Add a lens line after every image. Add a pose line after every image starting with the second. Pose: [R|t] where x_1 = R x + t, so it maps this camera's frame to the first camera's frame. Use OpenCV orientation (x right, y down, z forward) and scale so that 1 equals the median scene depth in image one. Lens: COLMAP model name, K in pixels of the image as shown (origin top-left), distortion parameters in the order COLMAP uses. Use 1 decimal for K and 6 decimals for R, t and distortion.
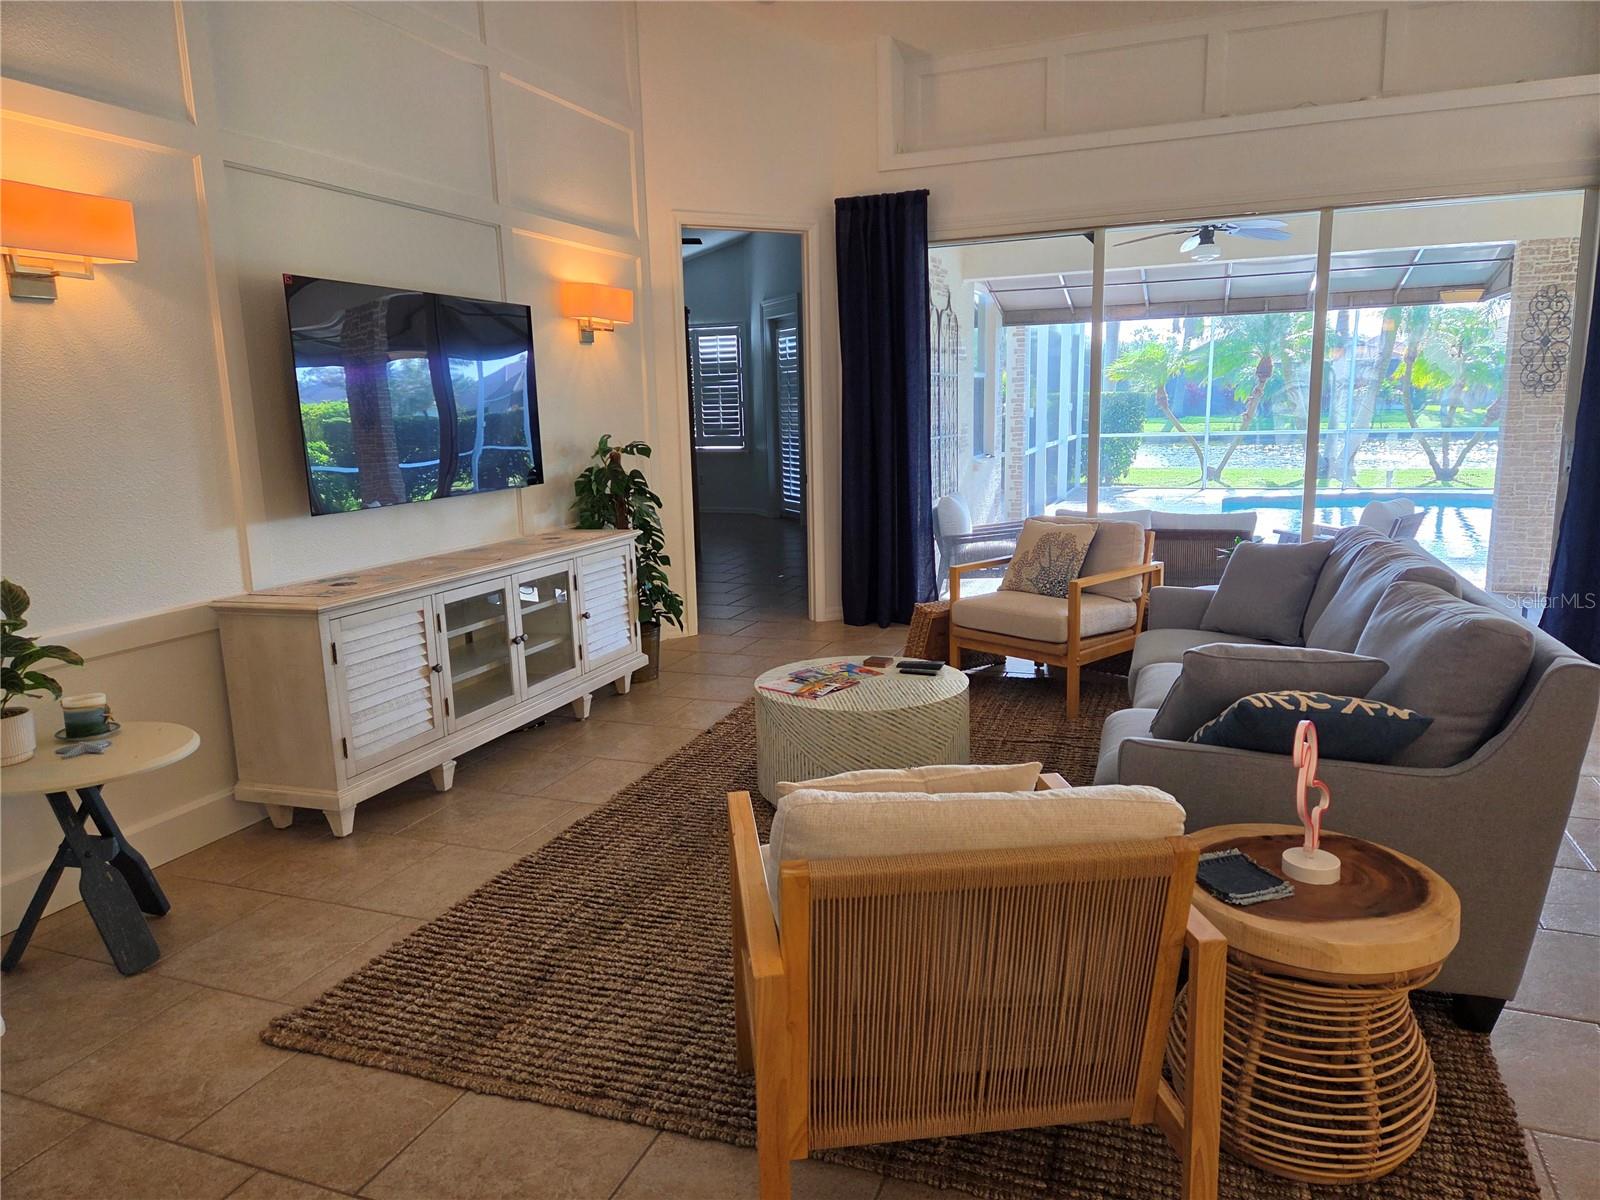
lens RADIAL K [[1069.8, 0, 804.0], [0, 1069.8, 603.7], [0, 0, 1]] dist [0.066124, -0.052195]
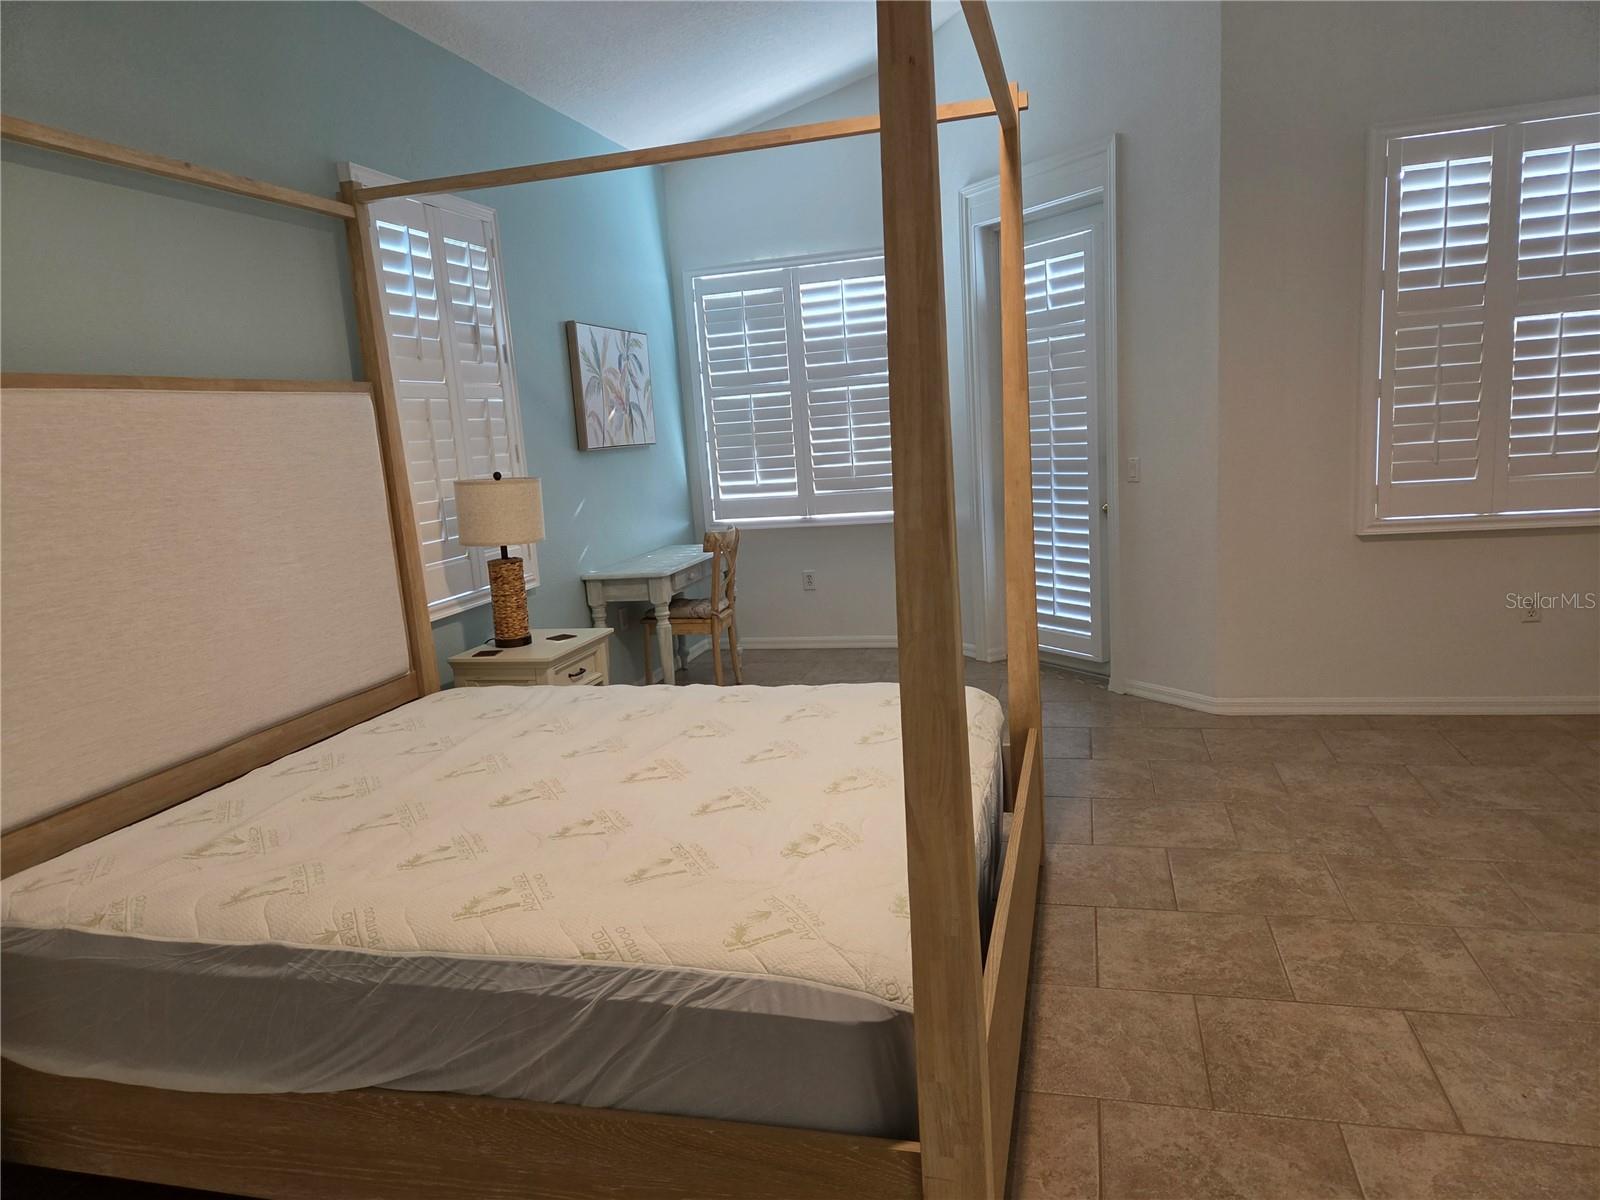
lens RADIAL K [[1069.8, 0, 805.5], [0, 1069.8, 611.2], [0, 0, 1]] dist [0.066124, -0.052195]
pose [[0.995277, -0.049442, 0.083545, -0.140883], [0.051229, 0.998499, -0.019391, -0.096277], [-0.082461, 0.023580, 0.996315, 0.534424]]
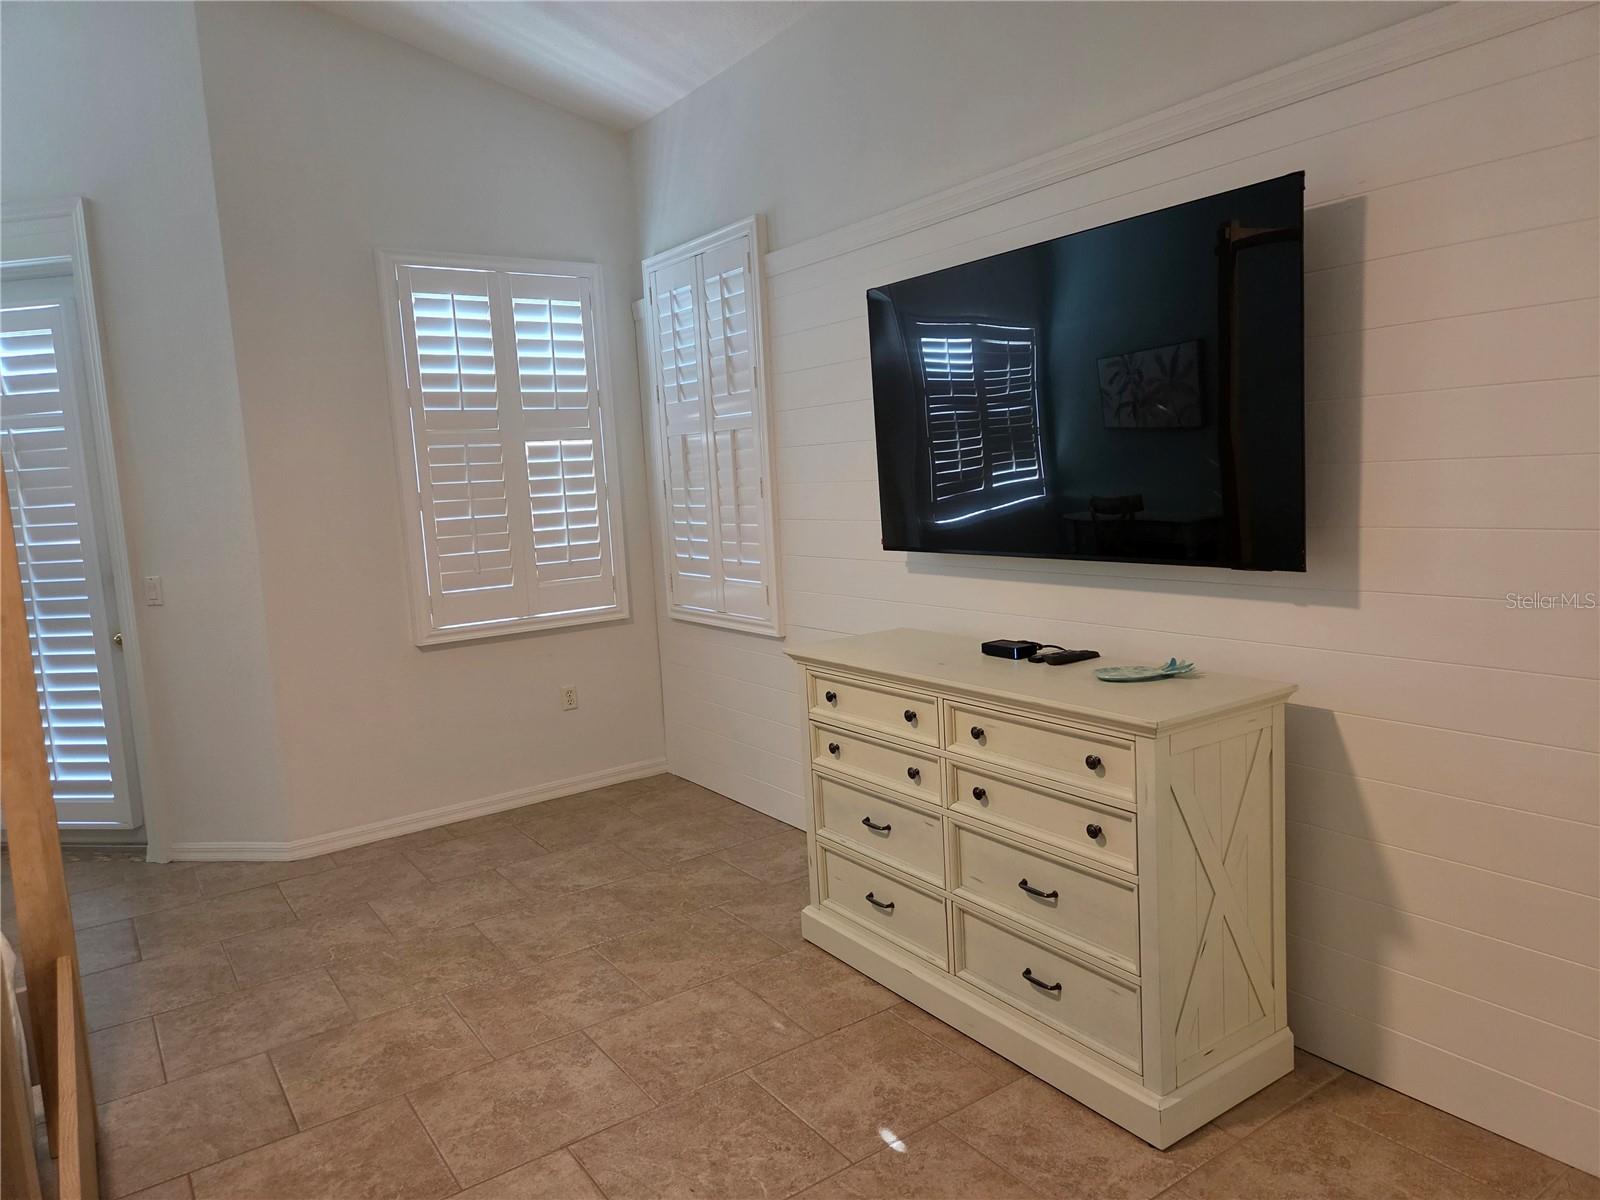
lens RADIAL K [[1069.8, 0, 814.5], [0, 1069.8, 596.4], [0, 0, 1]] dist [0.066124, -0.052195]
pose [[0.580136, -0.089916, 0.809542, -0.138104], [0.187675, 0.981902, -0.025432, -0.101604], [-0.792604, 0.166685, 0.586512, 0.562112]]
